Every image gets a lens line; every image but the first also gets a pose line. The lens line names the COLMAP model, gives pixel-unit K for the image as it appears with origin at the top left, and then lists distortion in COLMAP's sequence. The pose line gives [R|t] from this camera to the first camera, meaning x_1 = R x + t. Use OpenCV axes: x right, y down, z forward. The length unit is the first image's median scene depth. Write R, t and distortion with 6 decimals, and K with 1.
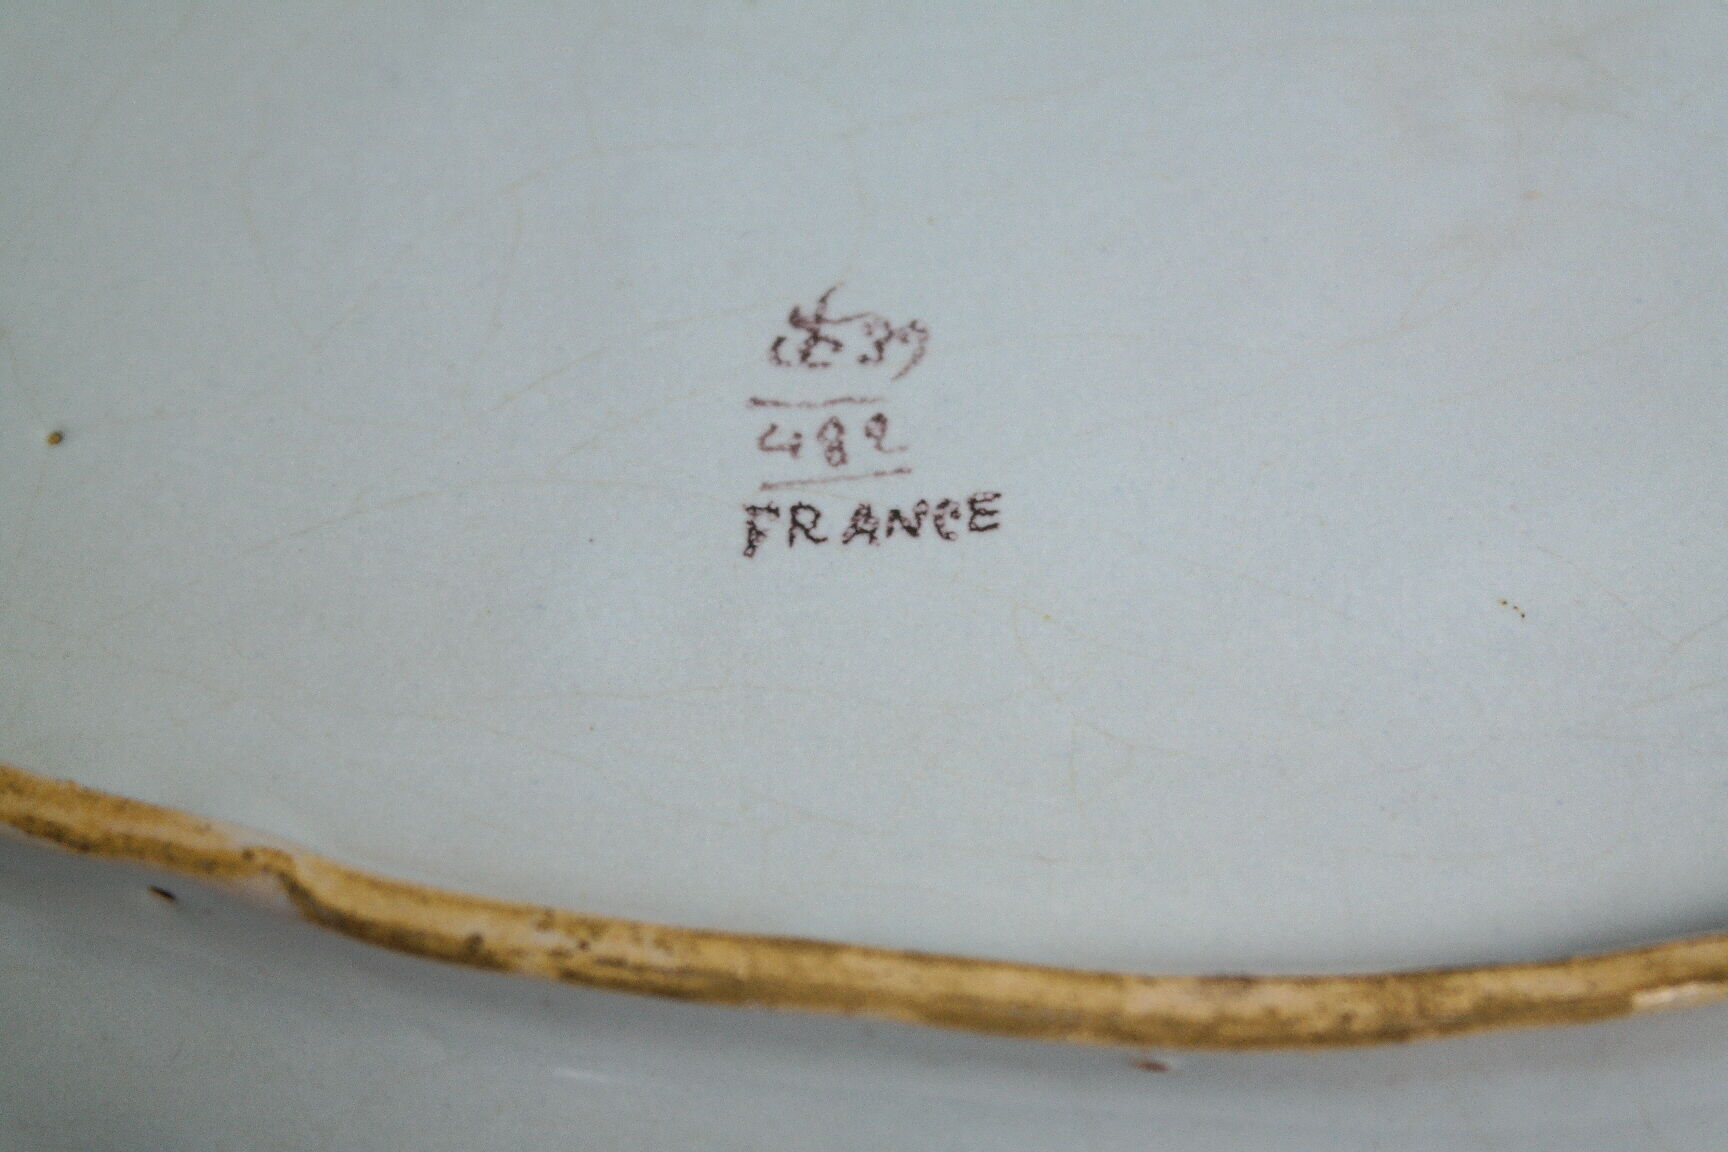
lens RADIAL K [[3521.8, 0, 864.0], [0, 3521.8, 576.0], [0, 0, 1]] dist [0.062442, -0.016376]
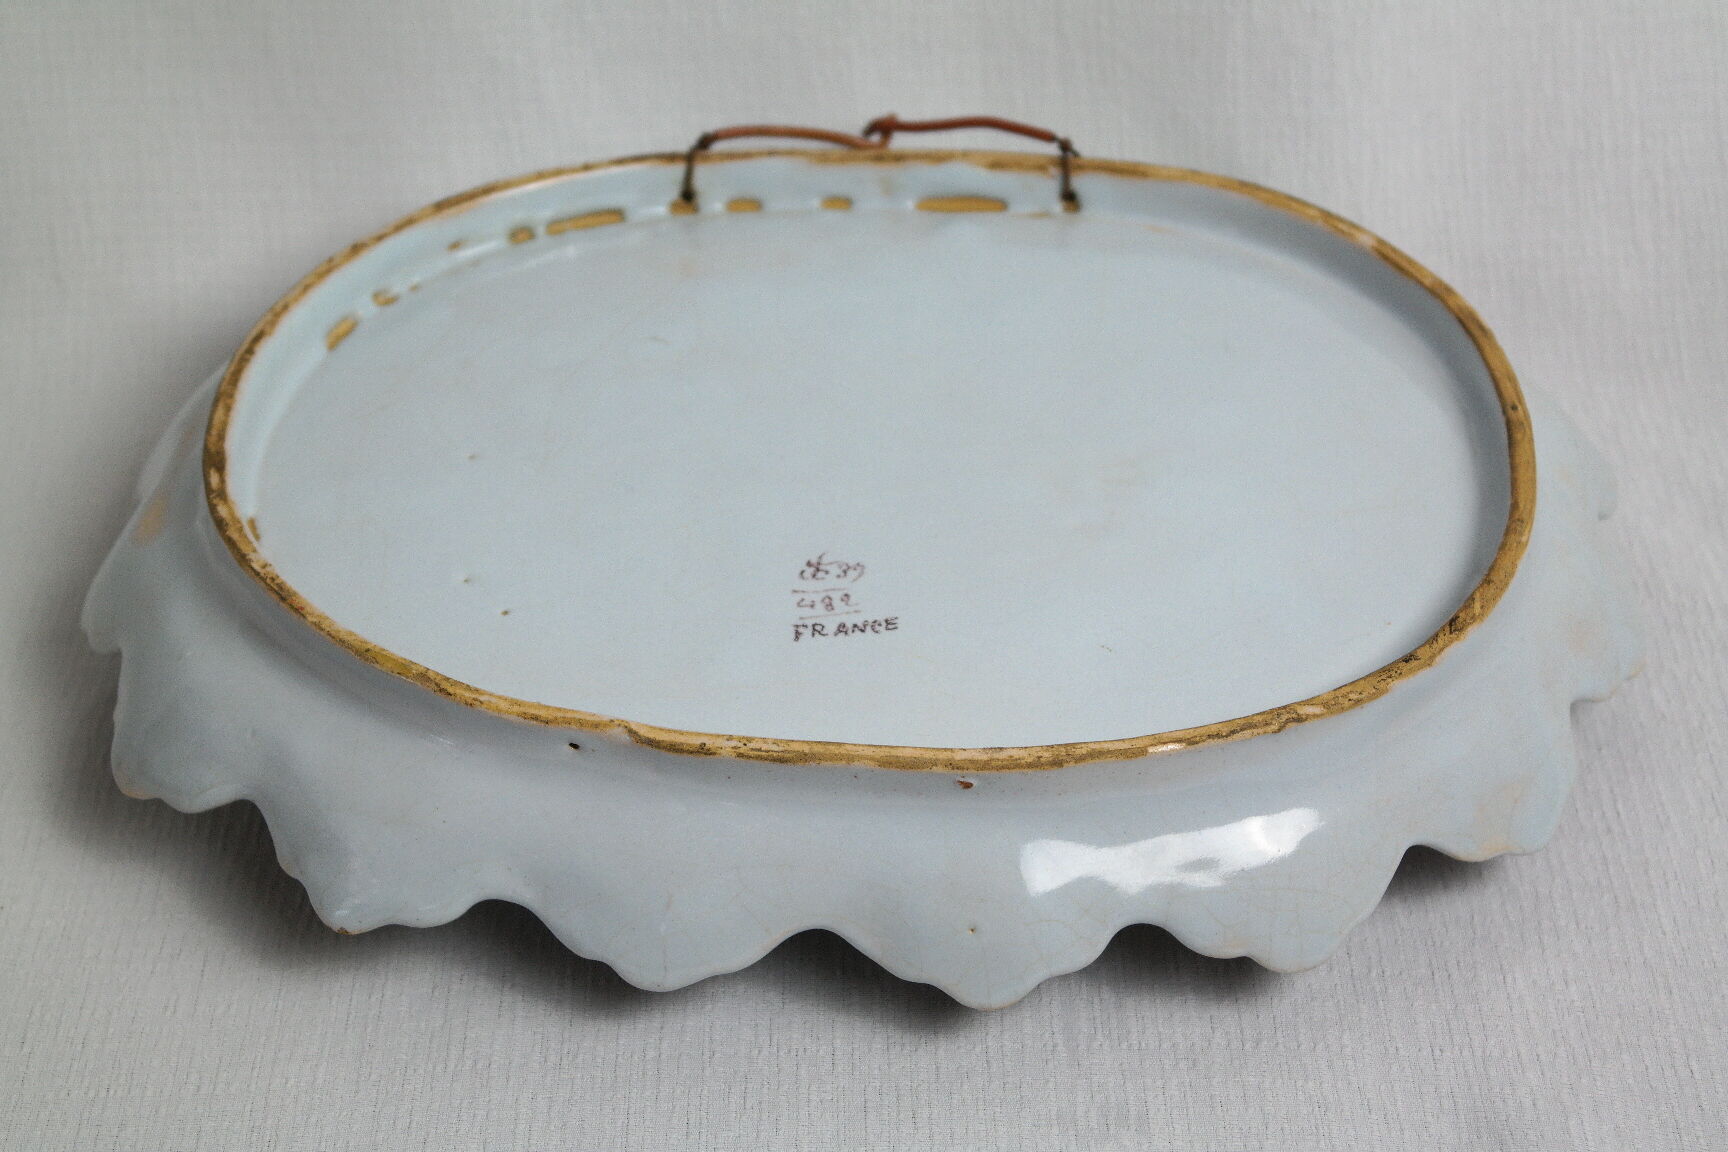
lens RADIAL K [[3299.6, 0, 864.0], [0, 3299.6, 576.0], [0, 0, 1]] dist [0.040786, 0.001949]
pose [[0.998670, -0.024119, 0.045577, -0.088990], [0.036067, 0.958413, -0.283098, 0.601419], [-0.036854, 0.284365, 0.958008, -1.209907]]
